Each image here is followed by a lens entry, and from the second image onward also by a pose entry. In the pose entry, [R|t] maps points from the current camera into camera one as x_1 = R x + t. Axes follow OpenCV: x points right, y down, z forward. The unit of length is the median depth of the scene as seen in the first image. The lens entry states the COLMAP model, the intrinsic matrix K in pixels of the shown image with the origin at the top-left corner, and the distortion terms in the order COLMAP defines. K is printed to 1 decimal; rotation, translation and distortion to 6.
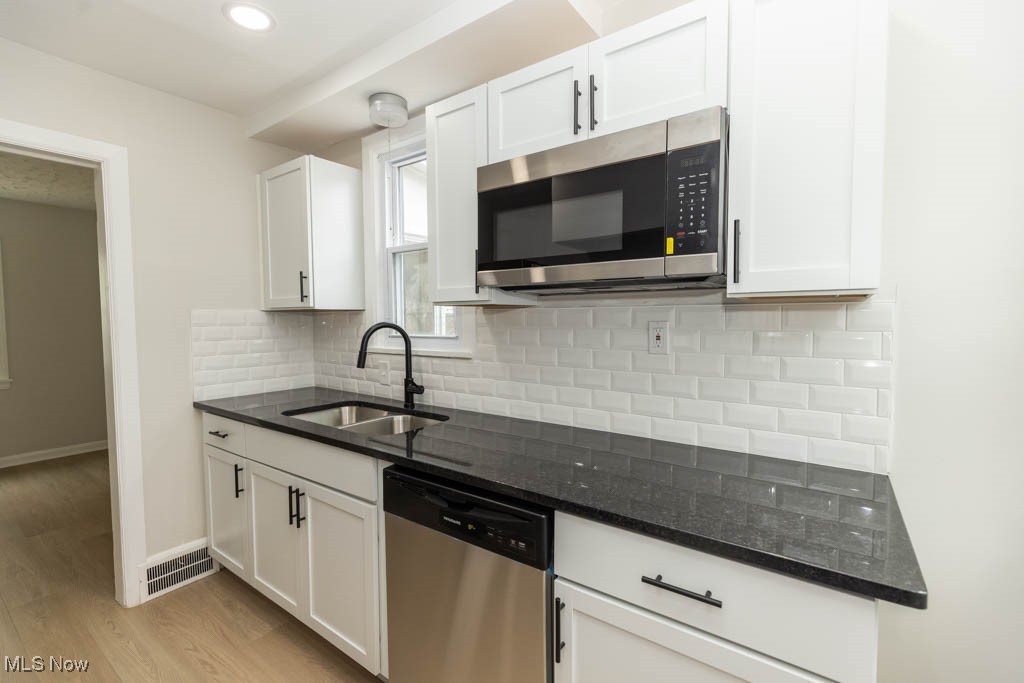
lens RADIAL K [[460.5, 0, 511.5], [0, 460.5, 337.8], [0, 0, 1]] dist [0.003569, 0.000845]
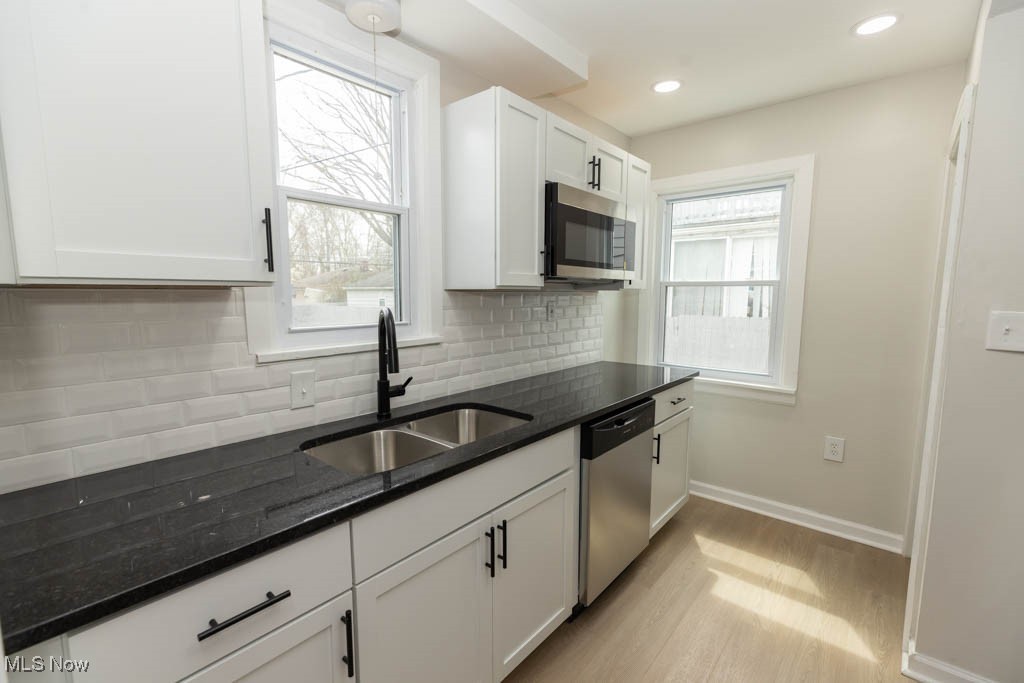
lens RADIAL K [[460.5, 0, 511.5], [0, 460.5, 337.8], [0, 0, 1]] dist [0.003569, 0.000845]
pose [[0.067884, -0.076418, 0.994762, -0.971208], [0.061630, 0.995479, 0.072268, -0.024644], [-0.995788, 0.056401, 0.072286, 0.731662]]
